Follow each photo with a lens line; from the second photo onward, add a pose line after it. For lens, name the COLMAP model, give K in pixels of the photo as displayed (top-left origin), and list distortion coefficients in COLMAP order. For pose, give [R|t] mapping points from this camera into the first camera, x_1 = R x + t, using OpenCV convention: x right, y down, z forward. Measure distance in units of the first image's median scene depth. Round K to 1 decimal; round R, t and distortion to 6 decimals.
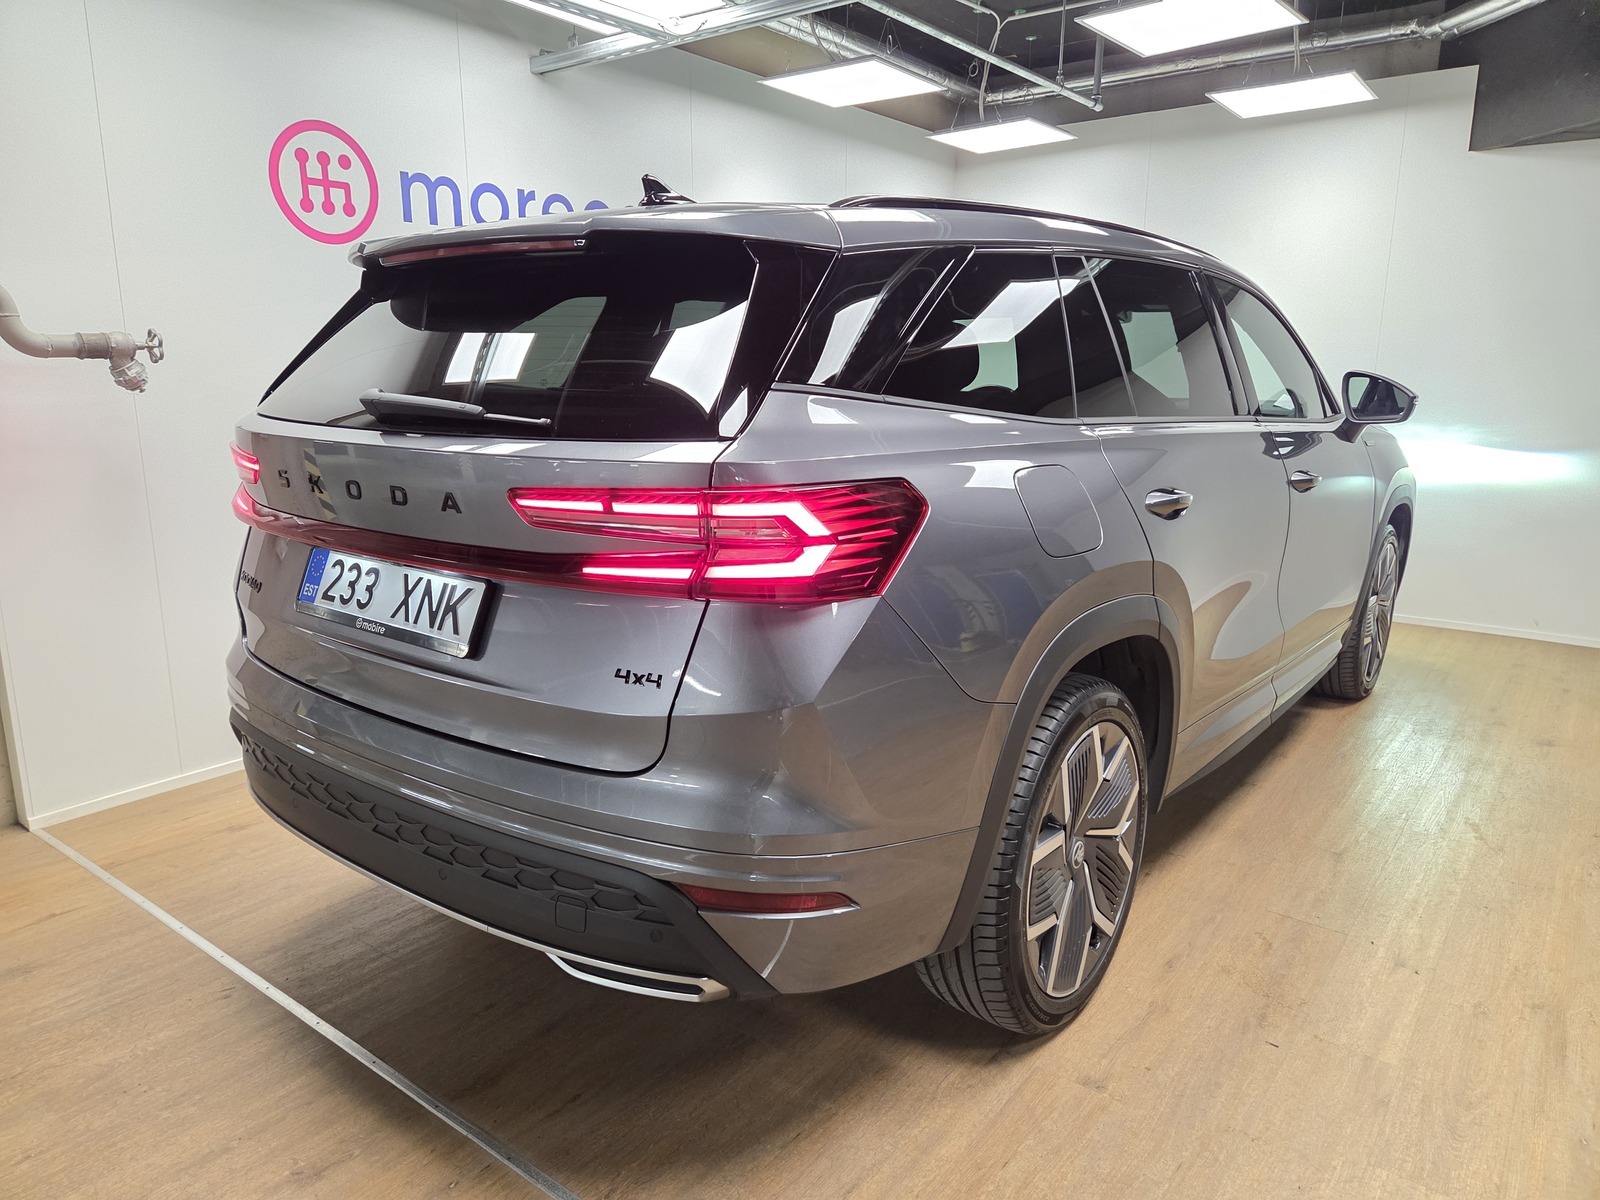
lens RADIAL K [[1084.6, 0, 780.6], [0, 1084.6, 591.4], [0, 0, 1]] dist [0.032600, -0.005609]
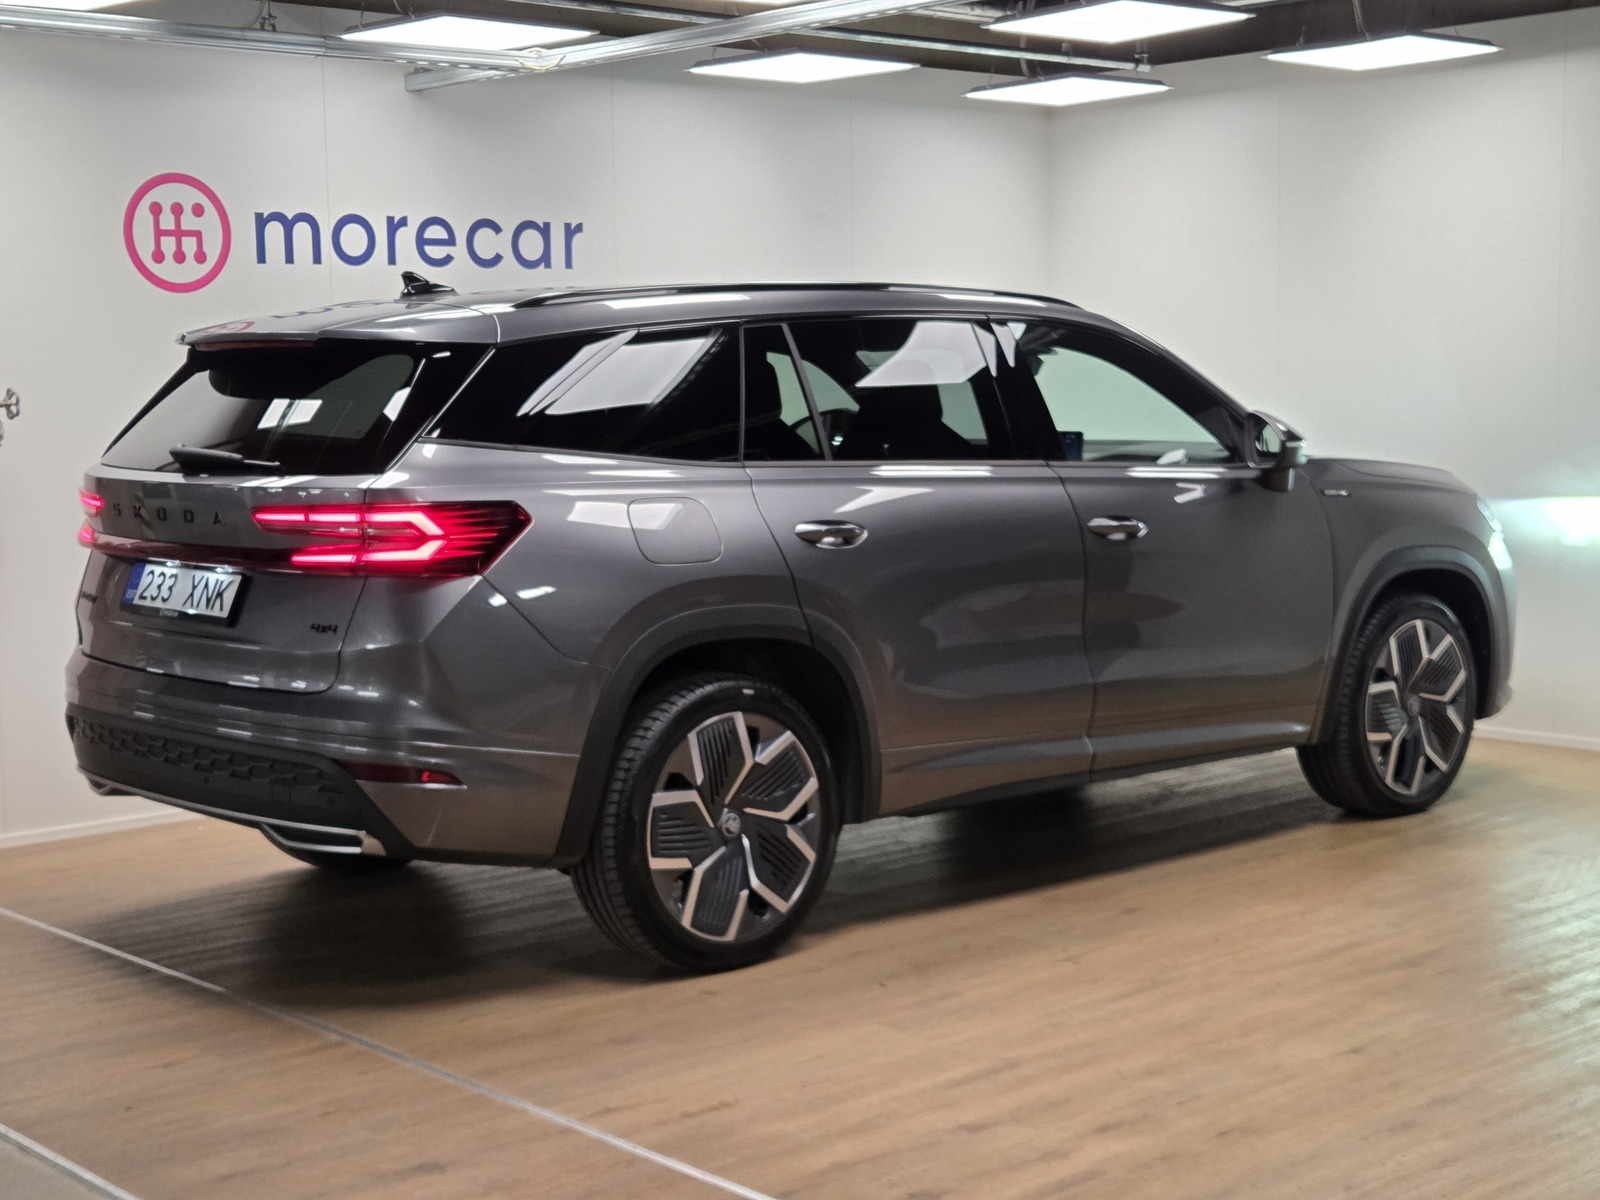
lens RADIAL K [[2453.7, 0, 800.0], [0, 2453.7, 600.0], [0, 0, 1]] dist [0.002347, 0.084471]
pose [[0.986899, 0.001160, -0.161337, 0.772223], [-0.019087, 0.993791, -0.109612, 0.287716], [0.160208, 0.111255, 0.980793, -1.625619]]
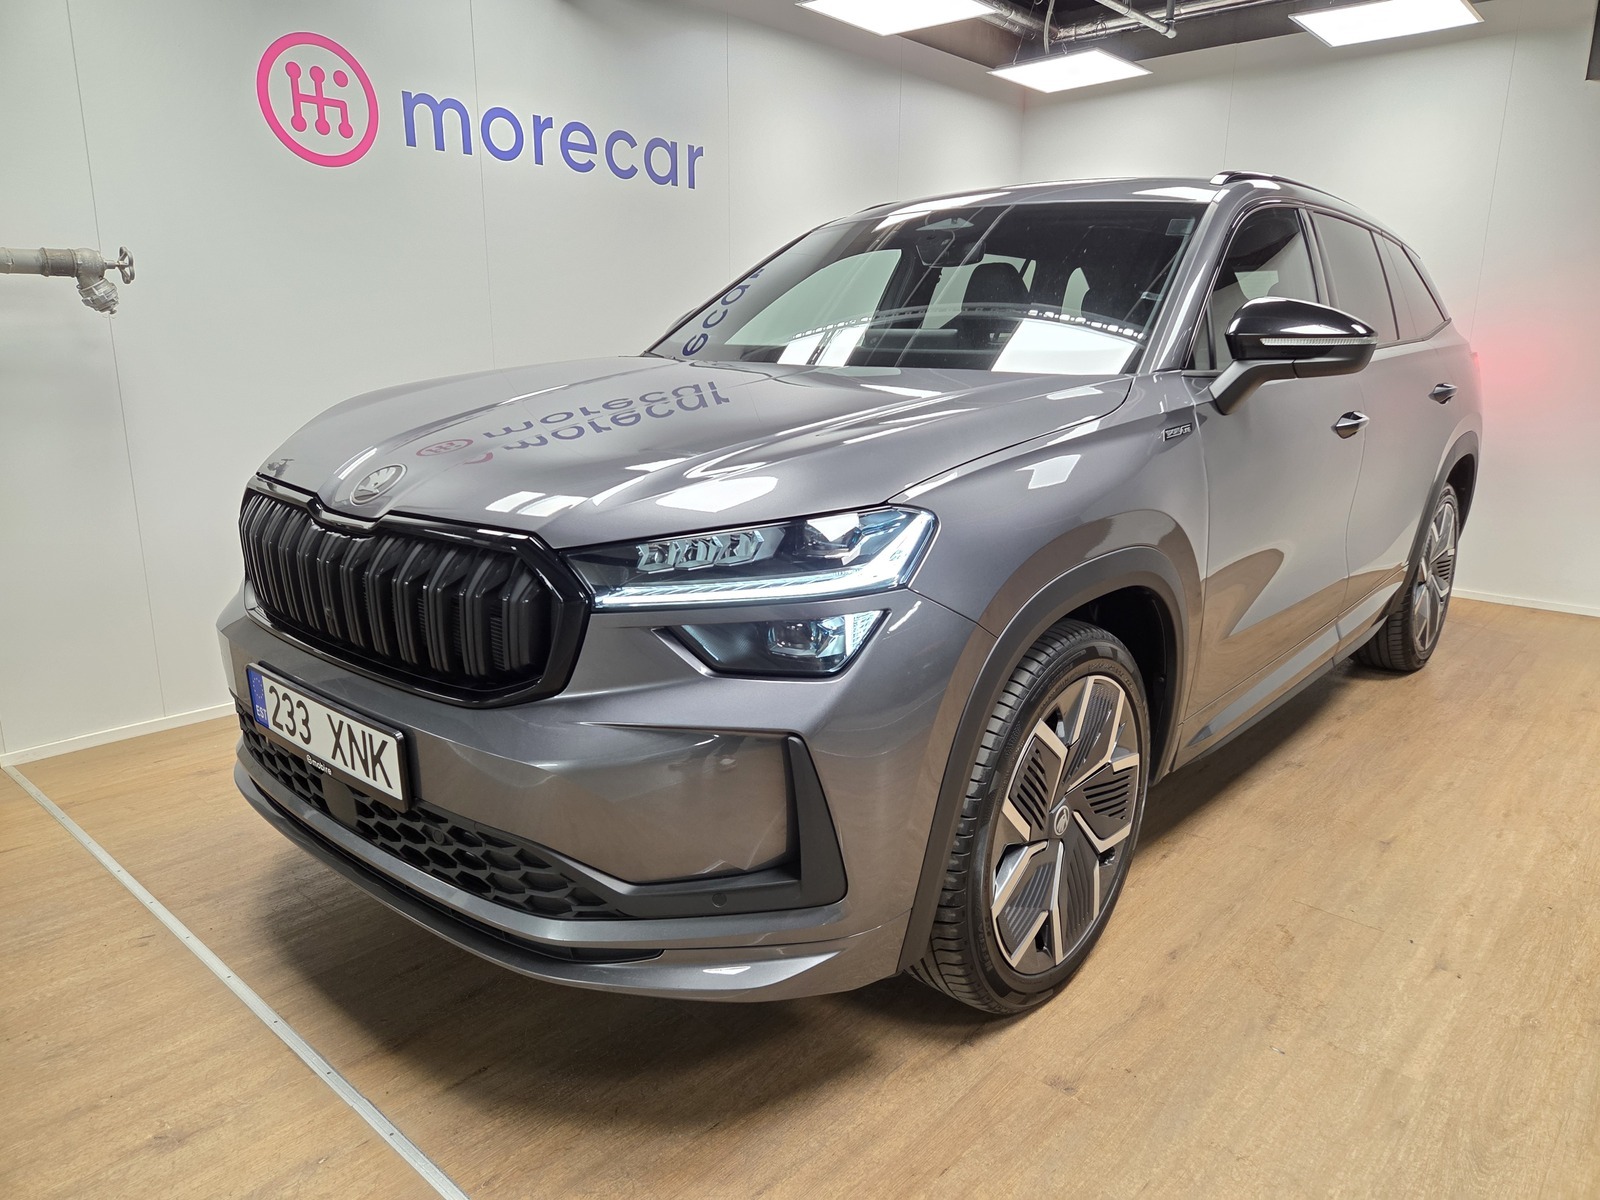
lens RADIAL K [[1084.9, 0, 800.0], [0, 1084.9, 600.0], [0, 0, 1]] dist [0.028785, -0.004612]
pose [[0.997712, 0.024735, -0.062916, 0.111627], [-0.023166, 0.999405, 0.025540, 0.040166], [0.063510, -0.024024, 0.997692, 0.111158]]
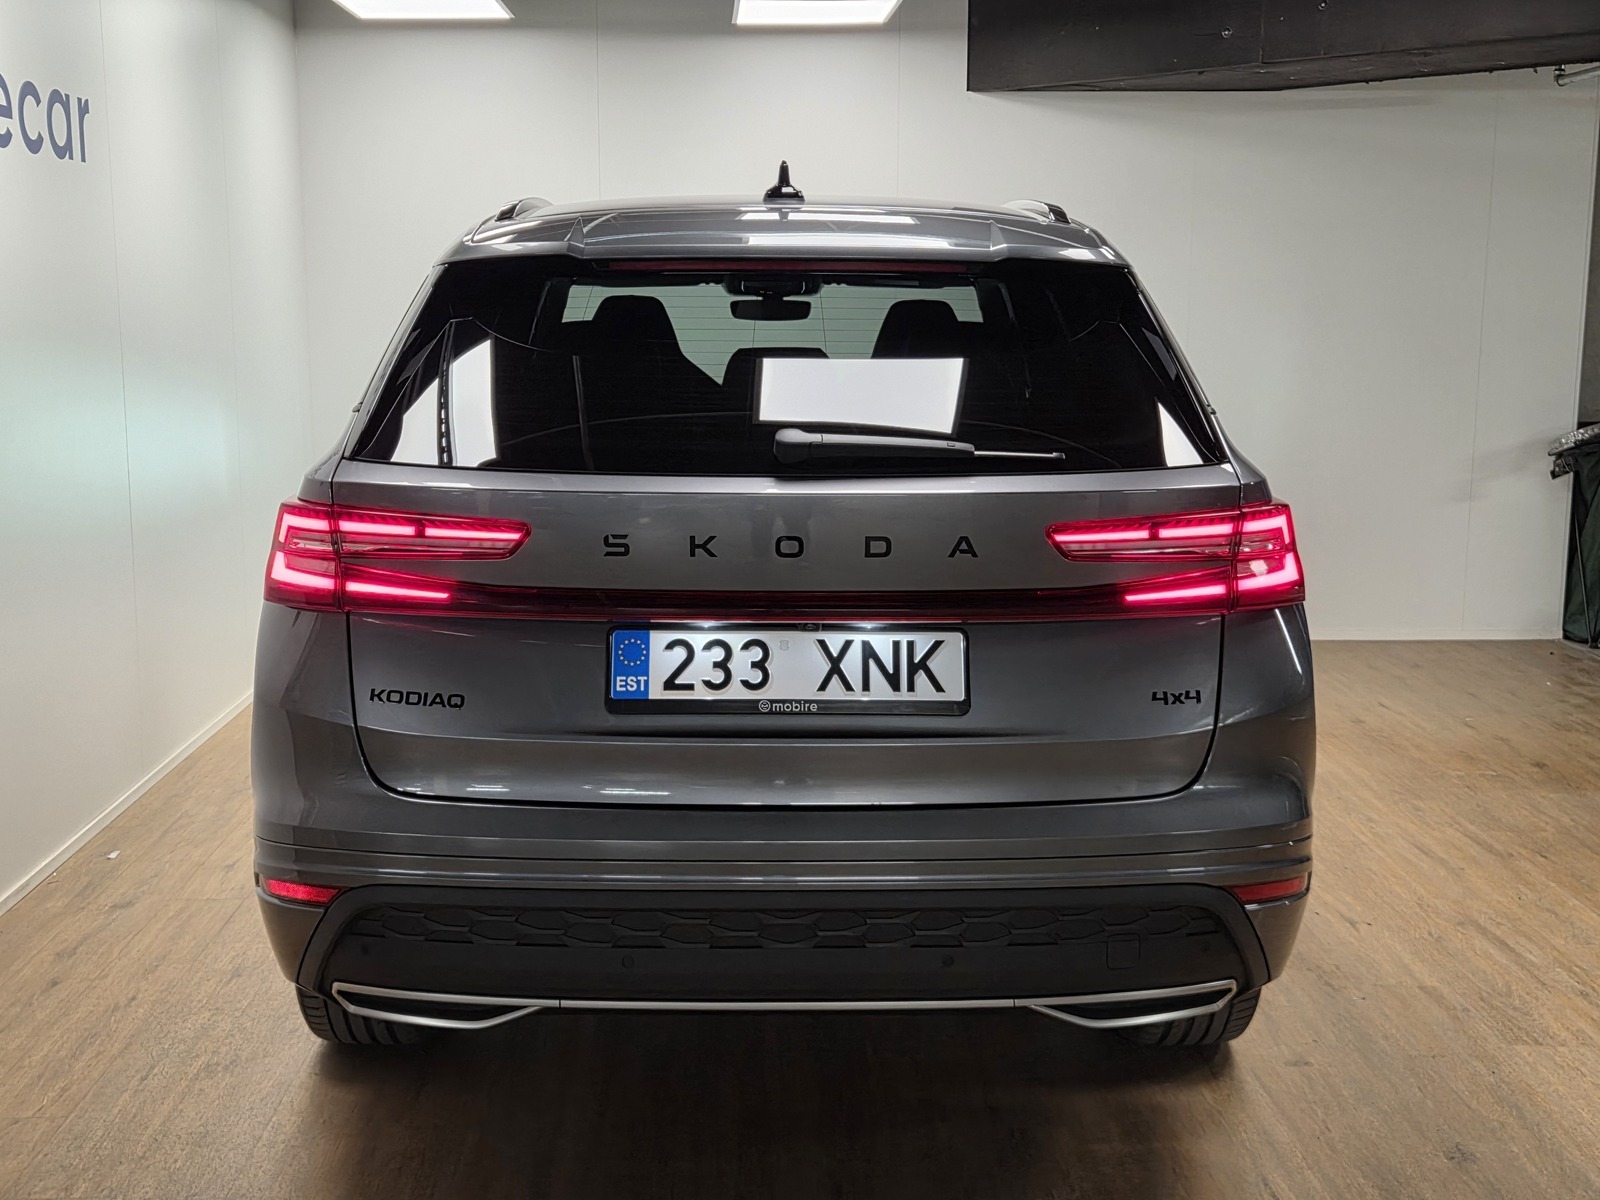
lens RADIAL K [[1920.7, 0, 800.0], [0, 1920.7, 600.0], [0, 0, 1]] dist [0.027107, 0.003941]
pose [[0.767880, -0.099548, 0.632812, -1.092983], [0.129092, 0.991632, -0.000652, -0.039867], [-0.627452, 0.082192, 0.774305, -0.136982]]
